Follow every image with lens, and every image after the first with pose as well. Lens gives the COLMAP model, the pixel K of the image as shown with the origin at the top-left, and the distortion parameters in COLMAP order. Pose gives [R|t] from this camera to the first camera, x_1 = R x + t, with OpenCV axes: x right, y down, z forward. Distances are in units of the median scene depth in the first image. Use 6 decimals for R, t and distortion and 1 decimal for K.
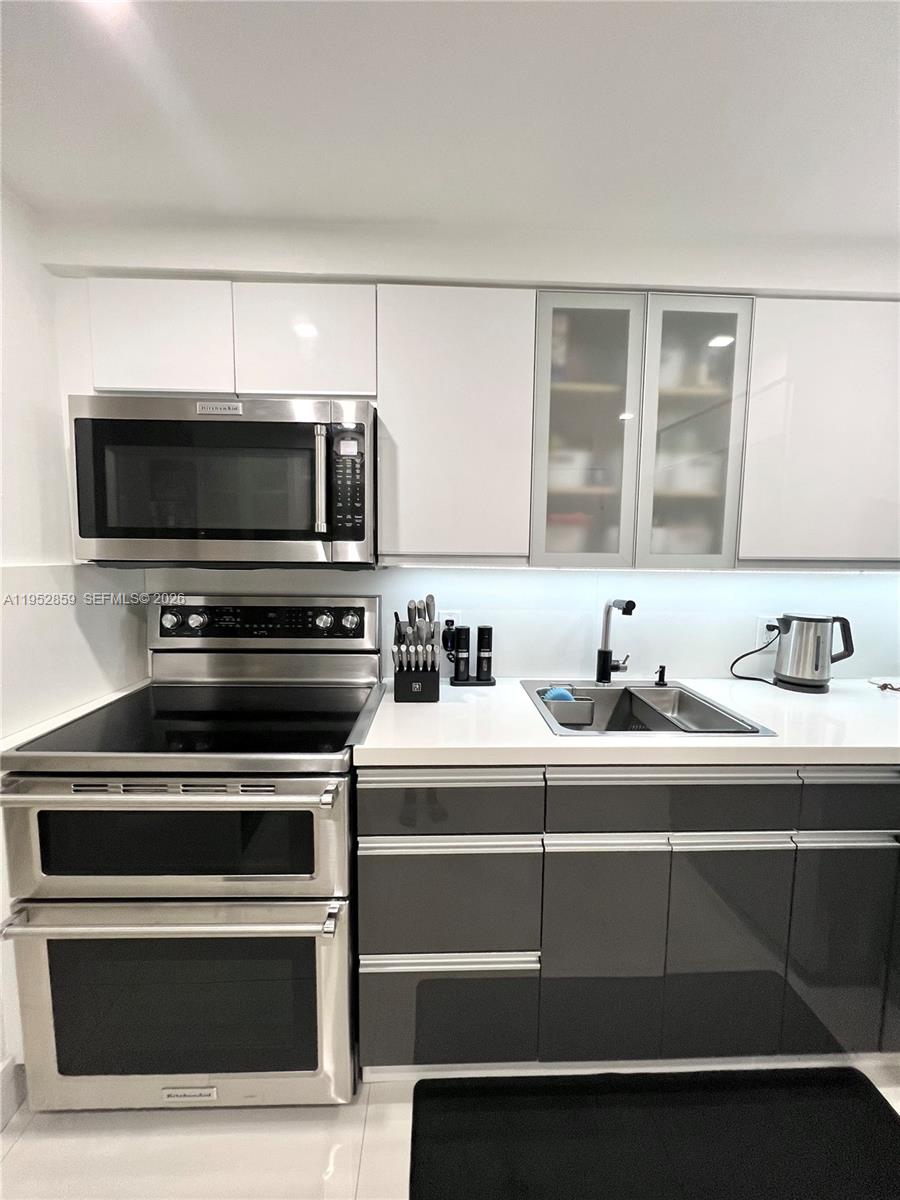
lens RADIAL K [[484.2, 0, 450.0], [0, 484.2, 600.0], [0, 0, 1]] dist [-0.000420, -0.000194]
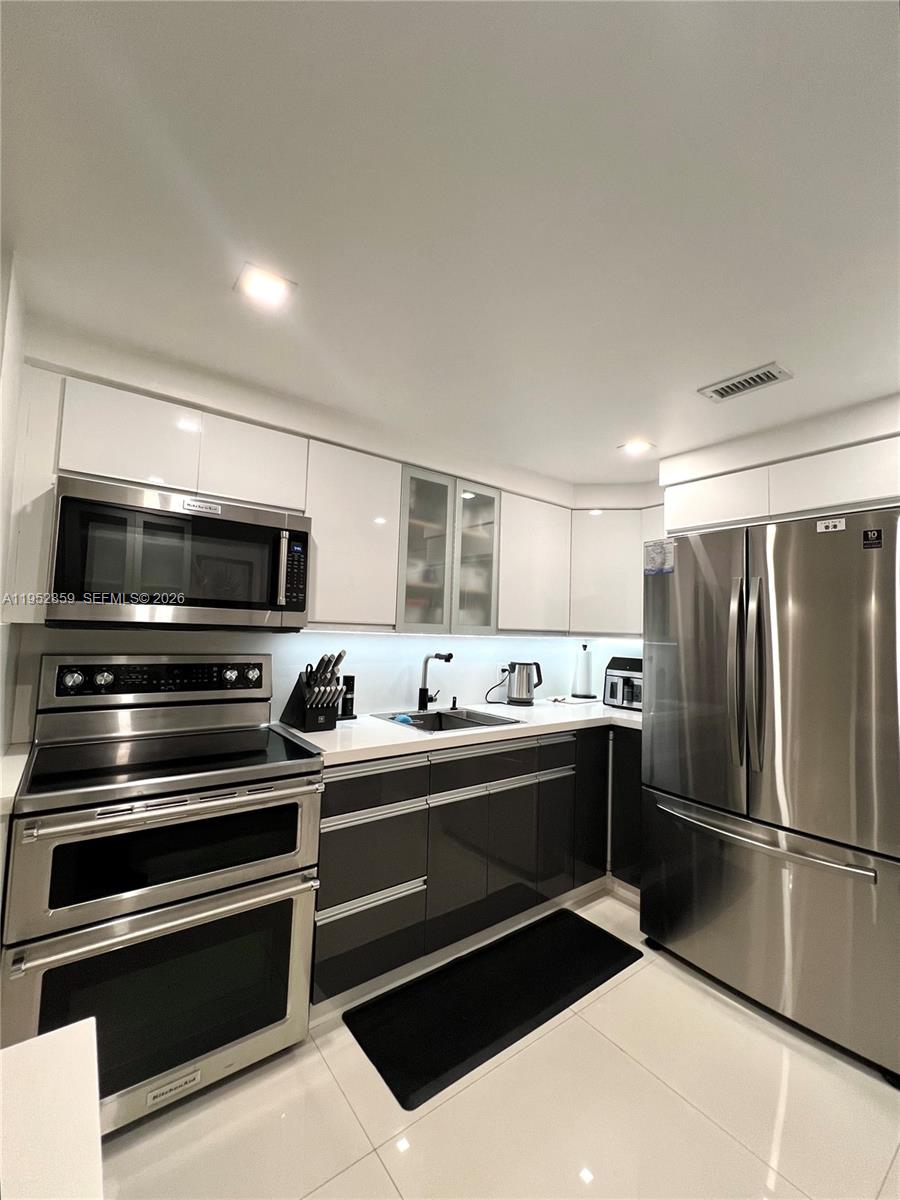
lens RADIAL K [[494.0, 0, 447.1], [0, 494.0, 604.8], [0, 0, 1]] dist [0.000018, 0.000221]
pose [[0.818881, 0.044788, 0.572214, -0.586789], [0.031159, 0.992012, -0.122237, 0.041265], [-0.573118, 0.117927, 0.810944, -0.363956]]
